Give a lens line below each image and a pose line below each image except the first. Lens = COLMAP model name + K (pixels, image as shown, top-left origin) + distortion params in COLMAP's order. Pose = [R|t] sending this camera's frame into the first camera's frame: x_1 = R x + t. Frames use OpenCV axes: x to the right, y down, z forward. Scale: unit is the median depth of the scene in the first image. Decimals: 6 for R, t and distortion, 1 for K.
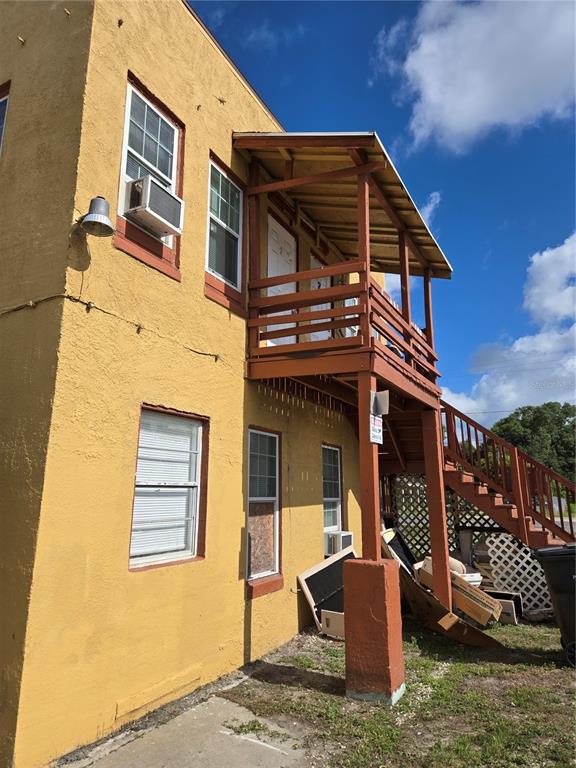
lens RADIAL K [[518.3, 0, 286.2], [0, 518.3, 369.9], [0, 0, 1]] dist [0.083603, -0.075703]
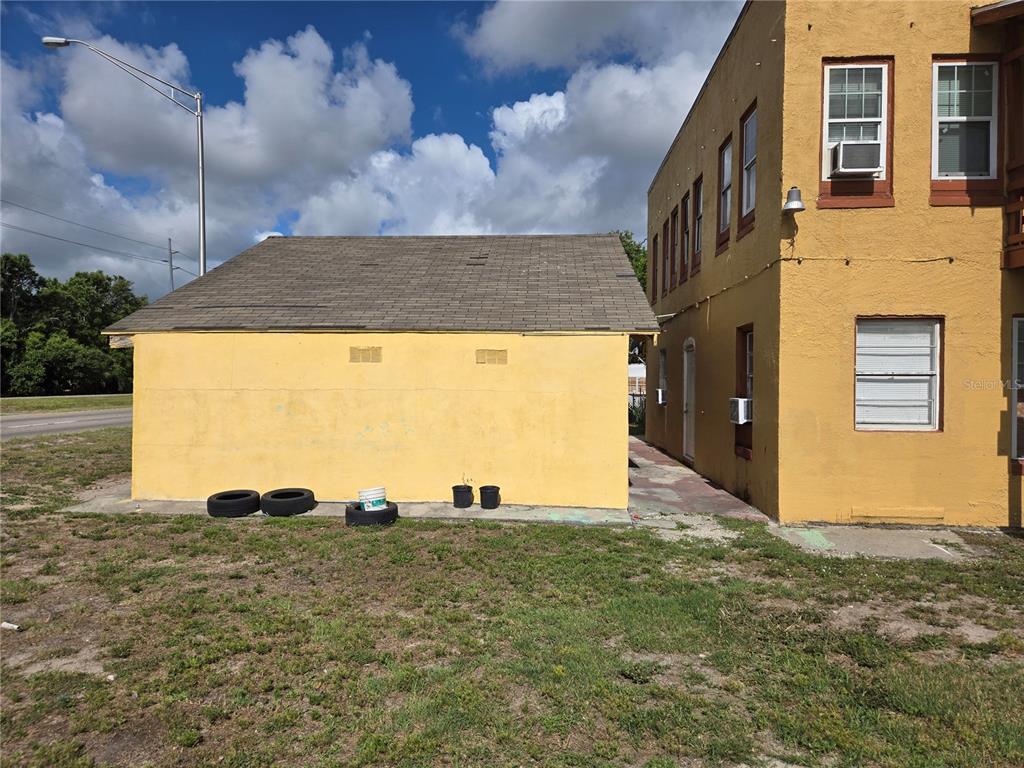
lens RADIAL K [[616.8, 0, 512.0], [0, 616.8, 384.0], [0, 0, 1]] dist [-0.001032, -0.002489]
pose [[0.423495, 0.000996, -0.905898, 0.685790], [0.208377, 0.973078, 0.098483, -0.093824], [0.881607, -0.230475, 0.411886, -0.426675]]
